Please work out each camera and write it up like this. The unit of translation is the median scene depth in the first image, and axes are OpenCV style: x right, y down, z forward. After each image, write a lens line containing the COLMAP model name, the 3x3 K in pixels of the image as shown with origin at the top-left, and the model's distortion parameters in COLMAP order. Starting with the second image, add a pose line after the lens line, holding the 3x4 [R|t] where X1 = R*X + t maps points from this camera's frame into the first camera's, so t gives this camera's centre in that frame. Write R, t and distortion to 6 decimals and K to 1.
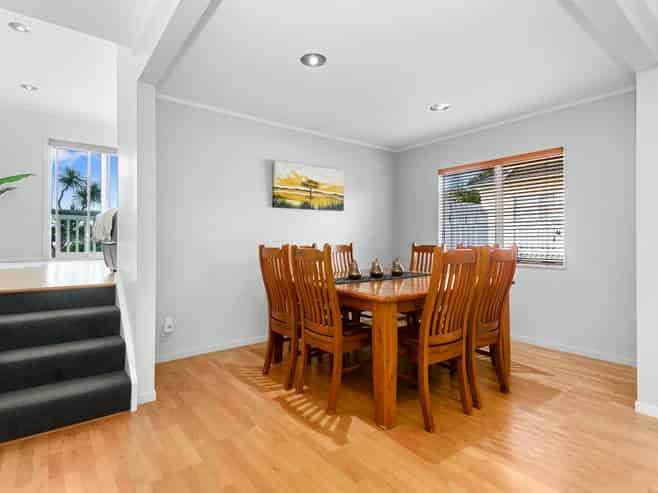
lens RADIAL K [[354.3, 0, 329.0], [0, 354.3, 246.5], [0, 0, 1]] dist [0.036303, 0.000138]
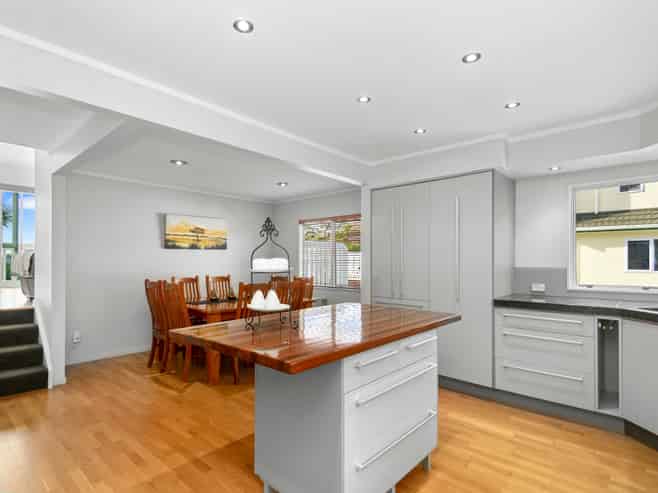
lens RADIAL K [[346.3, 0, 330.8], [0, 346.3, 264.6], [0, 0, 1]] dist [0.002604, 0.000019]
pose [[0.980697, 0.003371, 0.195507, 0.257176], [-0.001027, 0.999926, -0.012091, -0.045461], [-0.195533, 0.011657, 0.980628, -0.518864]]
